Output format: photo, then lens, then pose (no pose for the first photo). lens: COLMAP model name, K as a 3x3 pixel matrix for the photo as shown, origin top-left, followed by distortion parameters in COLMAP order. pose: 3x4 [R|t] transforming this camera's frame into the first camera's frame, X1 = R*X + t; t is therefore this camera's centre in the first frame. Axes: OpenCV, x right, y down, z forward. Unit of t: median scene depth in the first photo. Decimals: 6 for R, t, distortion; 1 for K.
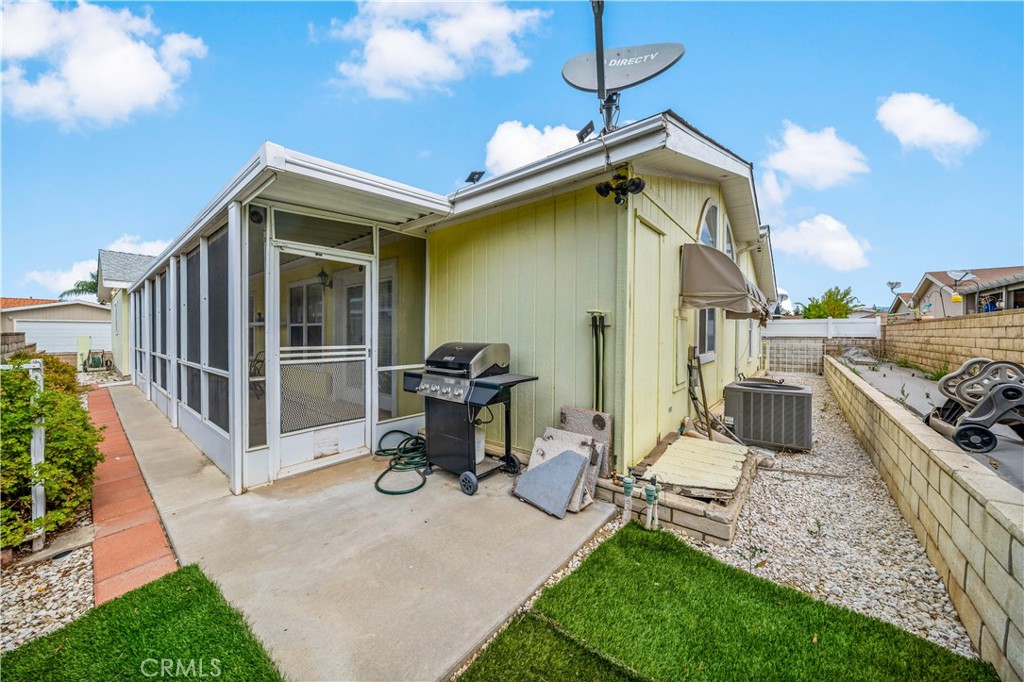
lens RADIAL K [[354.6, 0, 519.0], [0, 354.6, 340.4], [0, 0, 1]] dist [-0.002666, -0.000013]
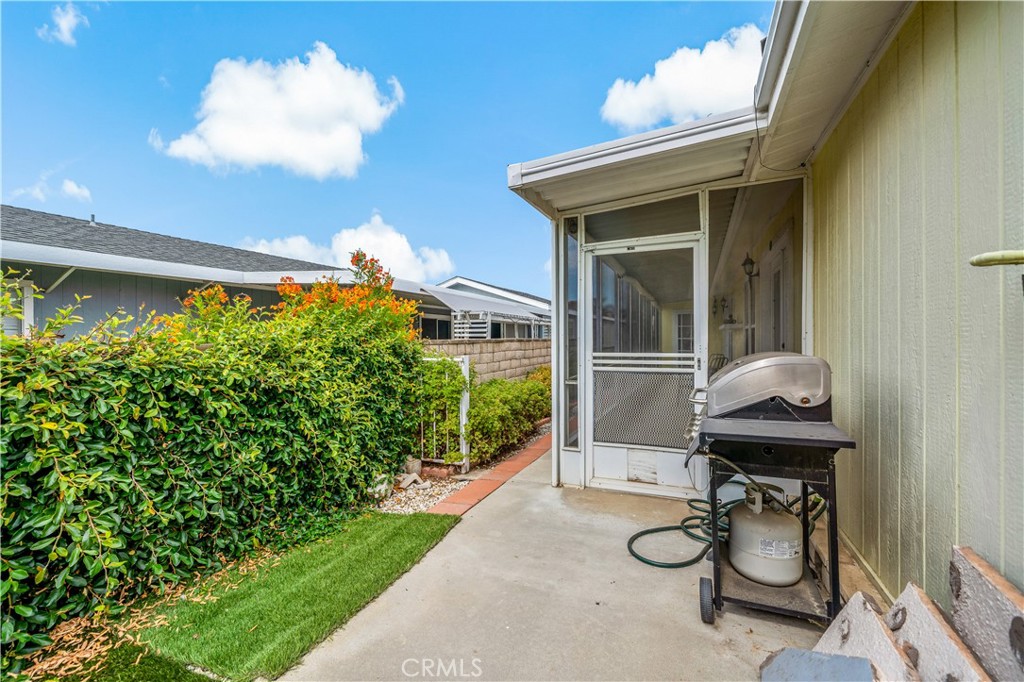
lens RADIAL K [[425.9, 0, 512.6], [0, 425.9, 338.5], [0, 0, 1]] dist [-0.002068, -0.000441]
pose [[0.261874, -0.007969, -0.965069, 0.403219], [-0.009216, 0.999900, -0.010758, -0.005442], [0.965058, 0.011711, 0.261775, 0.473579]]
